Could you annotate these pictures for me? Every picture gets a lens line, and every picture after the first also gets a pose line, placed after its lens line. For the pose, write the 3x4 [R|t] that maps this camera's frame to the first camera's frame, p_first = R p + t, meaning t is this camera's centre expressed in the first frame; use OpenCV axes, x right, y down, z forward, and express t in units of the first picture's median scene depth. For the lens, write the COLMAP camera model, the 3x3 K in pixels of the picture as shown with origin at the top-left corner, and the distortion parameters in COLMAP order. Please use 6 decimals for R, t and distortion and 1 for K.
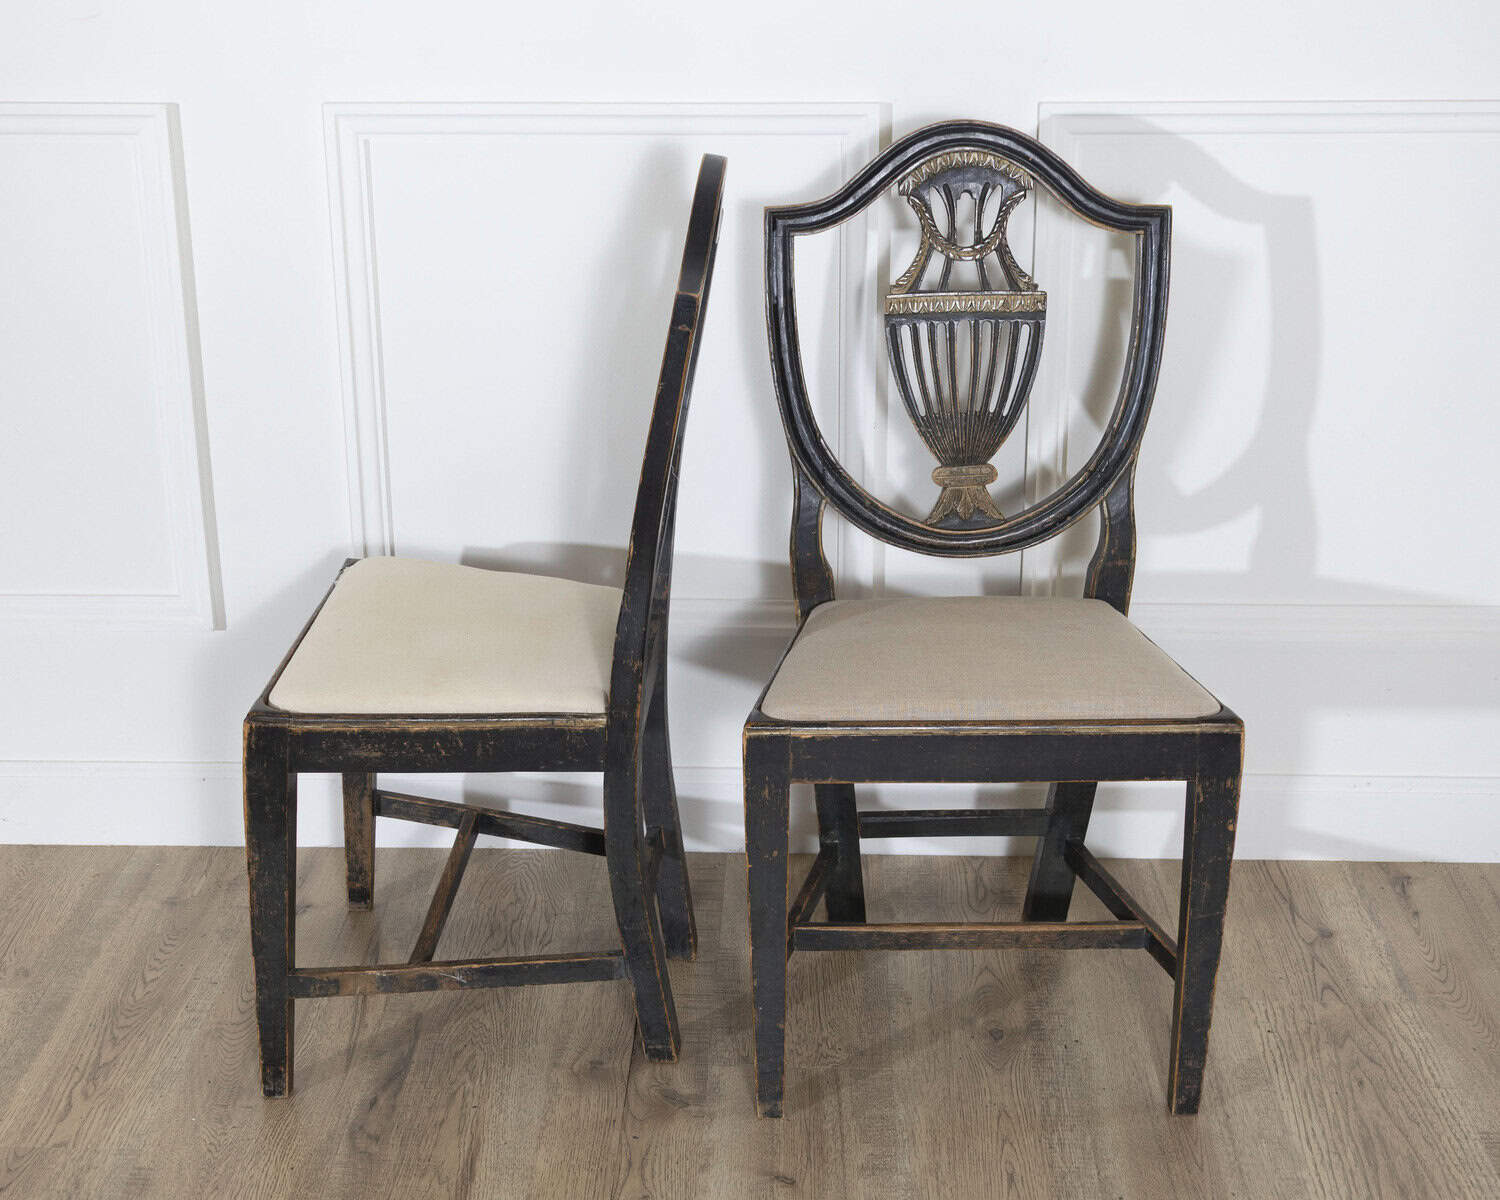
lens RADIAL K [[2409.7, 0, 729.4], [0, 2409.7, 631.7], [0, 0, 1]] dist [0.017642, 0.000000]
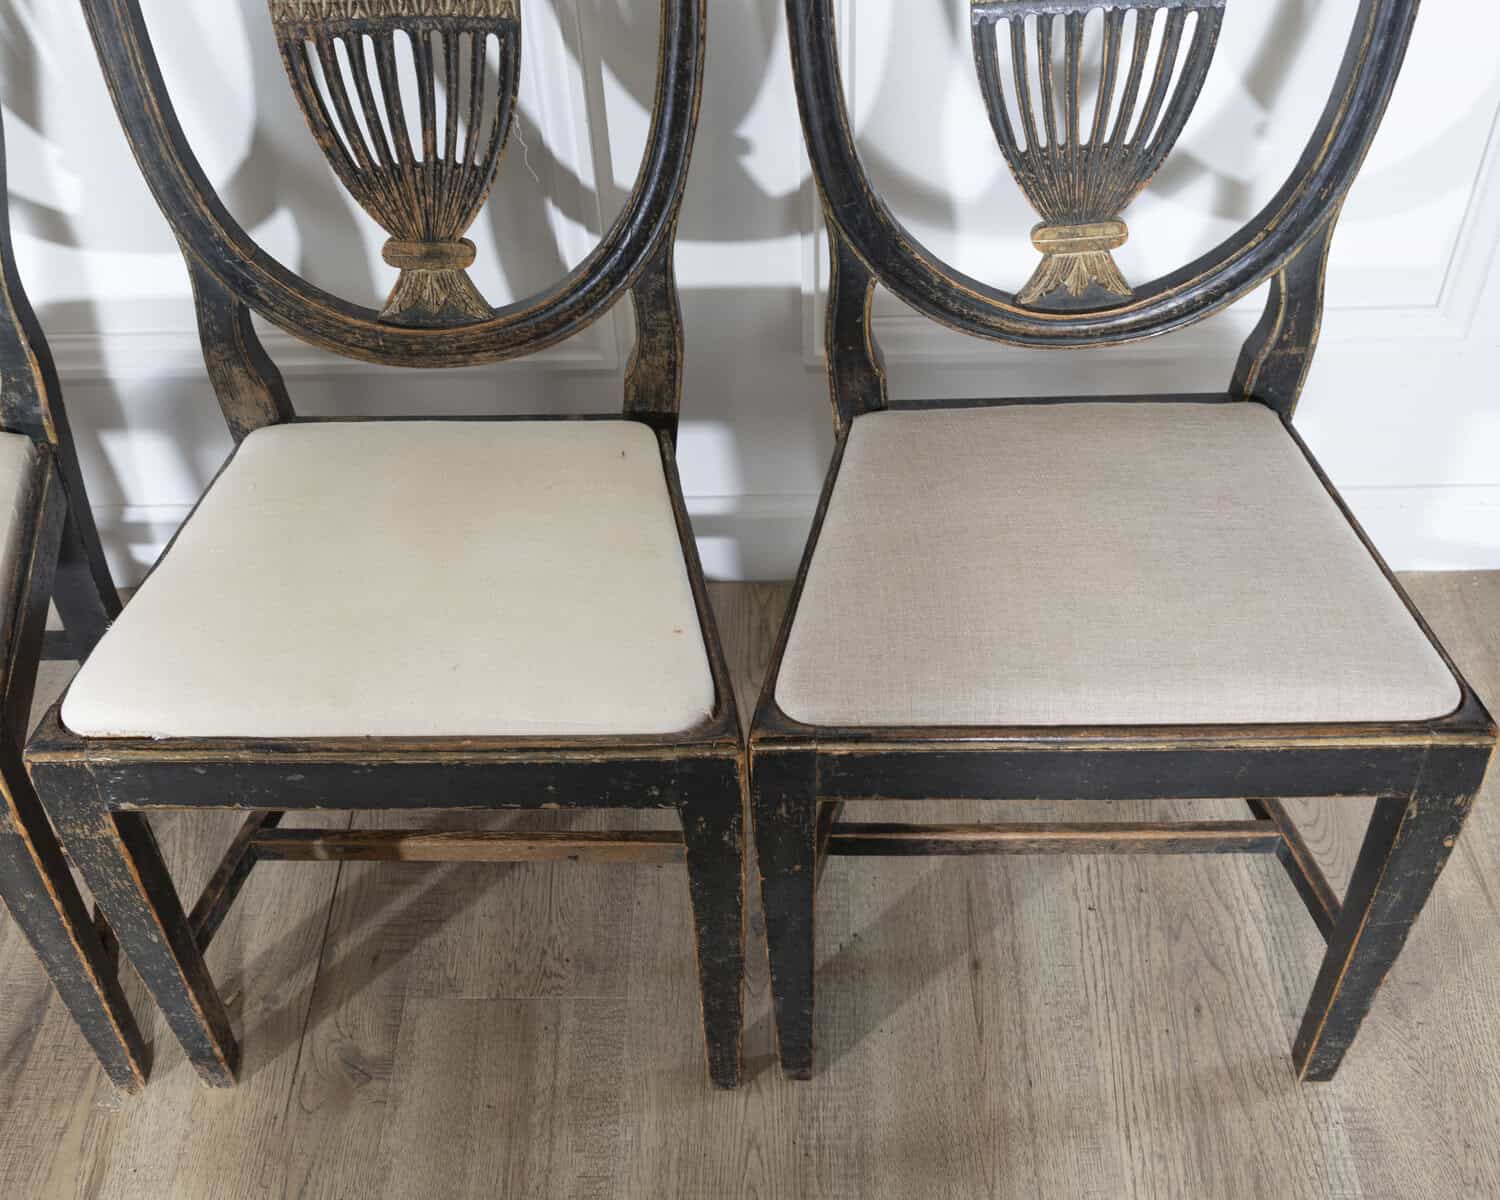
lens RADIAL K [[1679.6, 0, 713.0], [0, 1679.6, 596.9], [0, 0, 1]] dist [0.016609, 0.000000]
pose [[0.998159, -0.001559, -0.060635, 0.022429], [0.026324, 0.911746, 0.409910, -0.173908], [0.054645, -0.410752, 0.910108, 0.523777]]
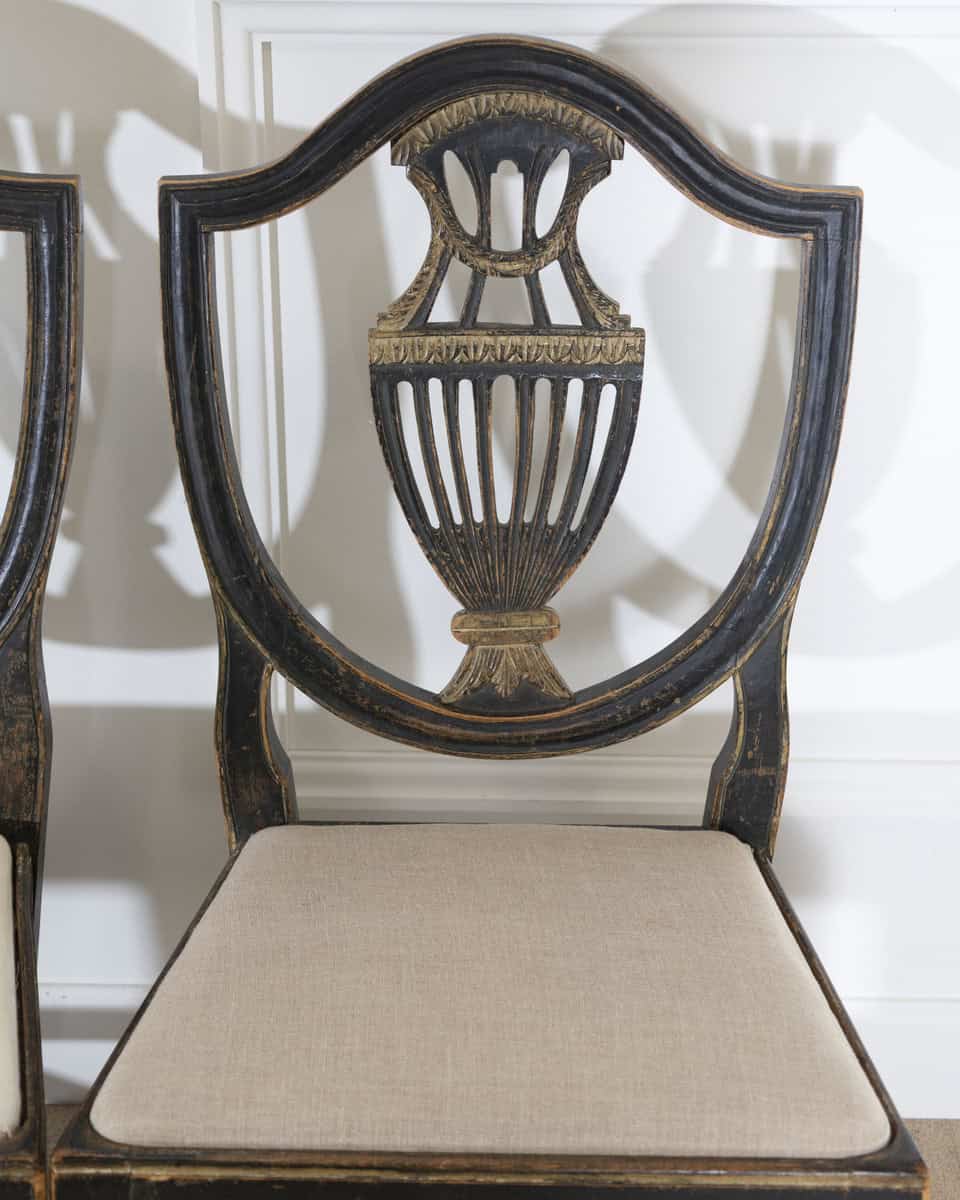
lens RADIAL K [[2599.4, 0, 462.4], [0, 2599.4, 626.3], [0, 0, 1]] dist [0.090239, 0.000000]
pose [[0.999471, 0.022747, -0.023242, 0.103816], [-0.019624, 0.991740, 0.126756, -0.149730], [0.025933, -0.126233, 0.991662, 0.363326]]
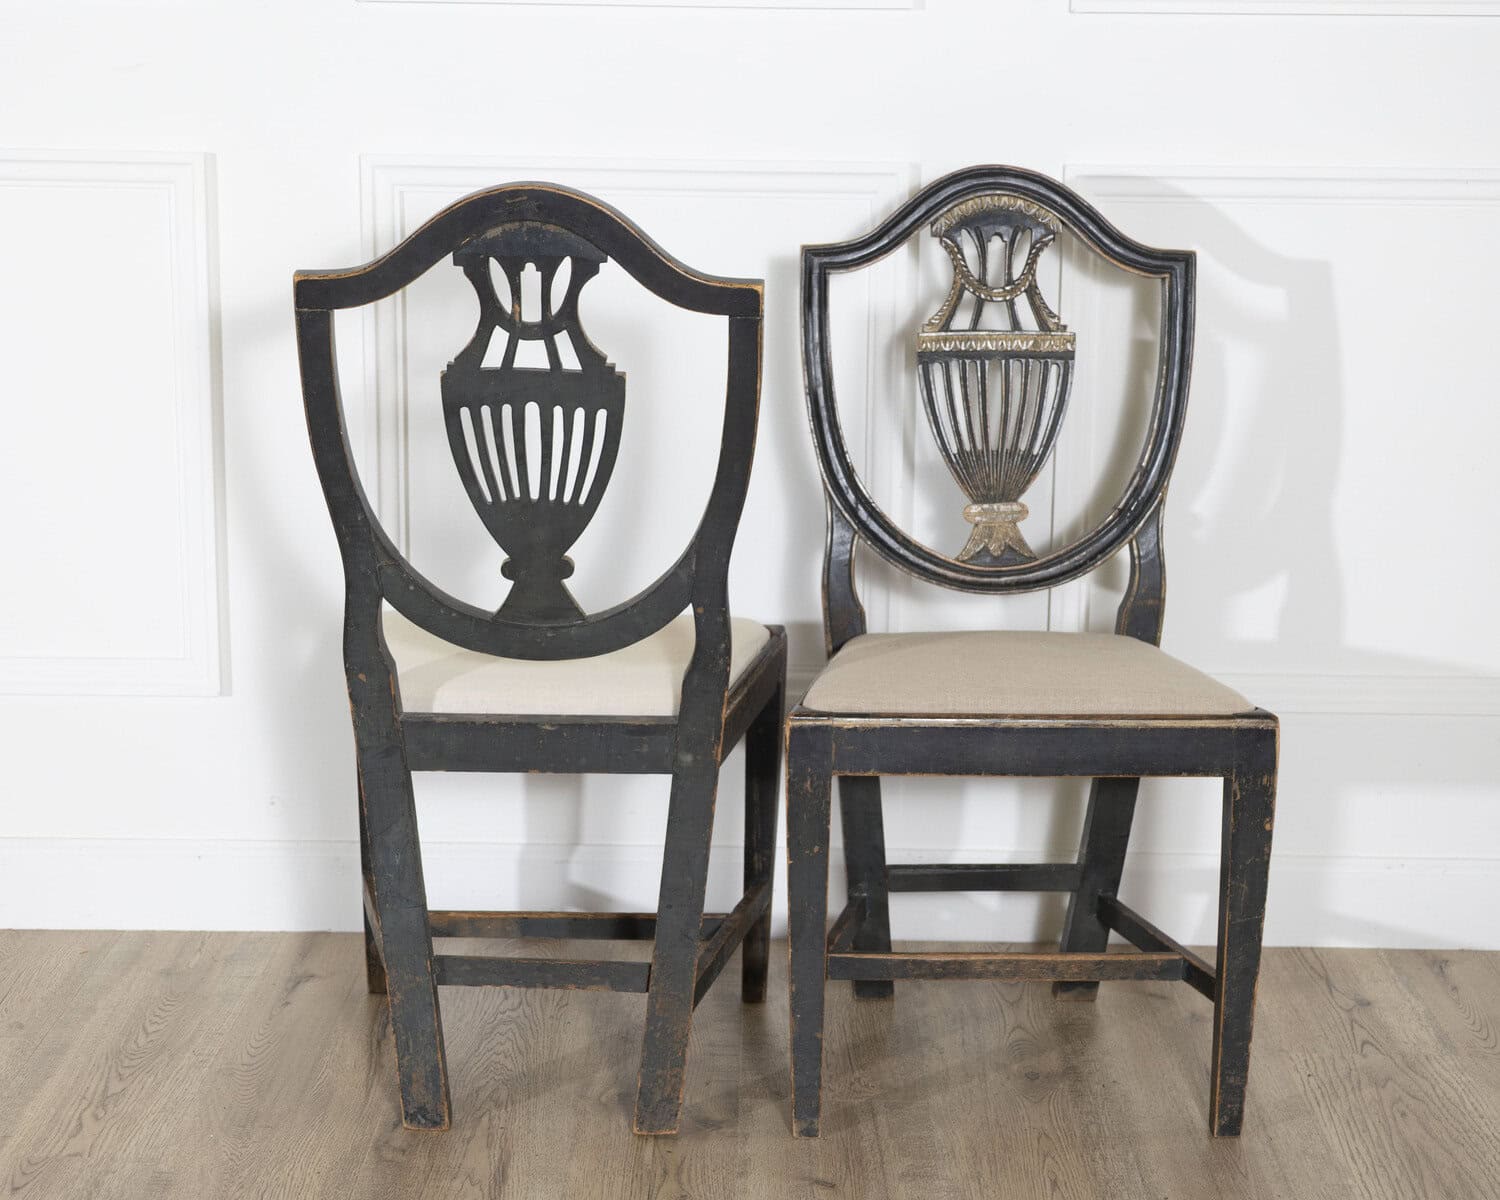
lens RADIAL K [[2799.3, 0, 773.3], [0, 2799.3, 597.5], [0, 0, 1]] dist [0.041045, 0.000000]
pose [[0.999096, 0.012175, 0.040732, -0.043358], [-0.005665, 0.987698, -0.156268, 0.156264], [-0.042134, 0.155896, 0.986874, -0.148279]]
